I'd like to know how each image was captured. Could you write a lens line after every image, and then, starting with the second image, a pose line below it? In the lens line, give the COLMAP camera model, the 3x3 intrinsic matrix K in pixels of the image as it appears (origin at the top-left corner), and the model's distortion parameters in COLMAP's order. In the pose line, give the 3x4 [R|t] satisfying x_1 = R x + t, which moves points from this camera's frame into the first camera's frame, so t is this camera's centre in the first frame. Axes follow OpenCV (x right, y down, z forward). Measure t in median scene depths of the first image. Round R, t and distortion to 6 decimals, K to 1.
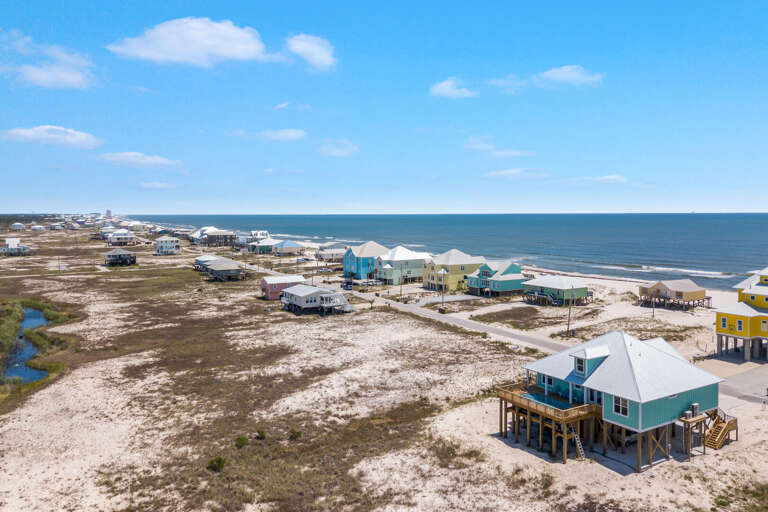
lens RADIAL K [[595.7, 0, 380.3], [0, 595.7, 236.1], [0, 0, 1]] dist [0.020621, -0.002446]
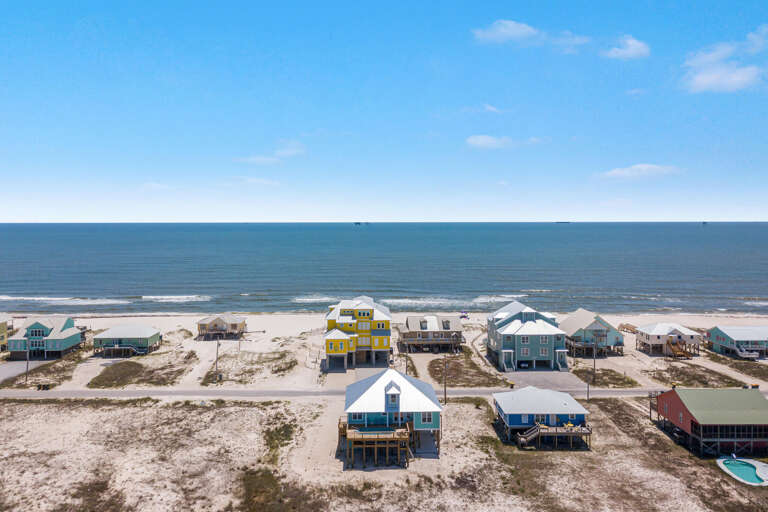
lens RADIAL K [[595.7, 0, 380.3], [0, 595.7, 236.1], [0, 0, 1]] dist [0.020621, -0.002446]
pose [[0.504263, -0.023345, 0.863234, -0.963184], [0.035606, 0.999347, 0.006227, -0.200223], [-0.862816, 0.027596, 0.504765, 0.276093]]
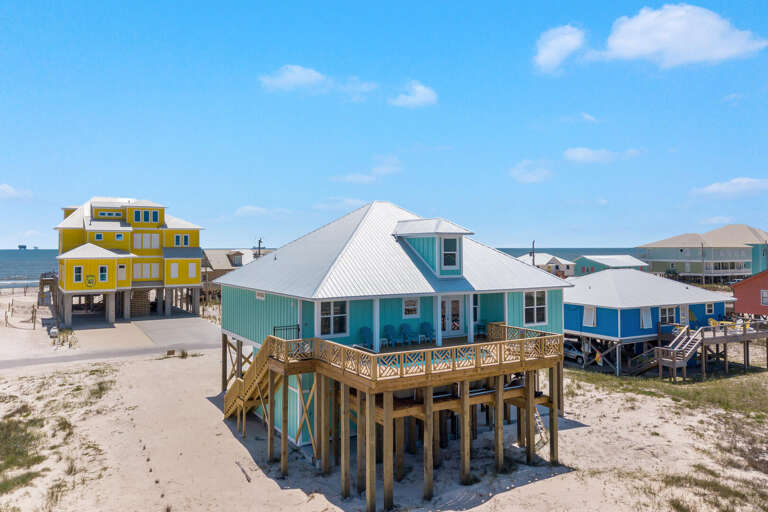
lens RADIAL K [[588.5, 0, 370.7], [0, 588.5, 229.9], [0, 0, 1]] dist [0.025835, 0.000634]
pose [[0.035039, 0.030172, 0.998930, -0.113463], [0.047193, 0.998379, -0.031811, 0.214346], [-0.998271, 0.048257, 0.033558, 1.060965]]
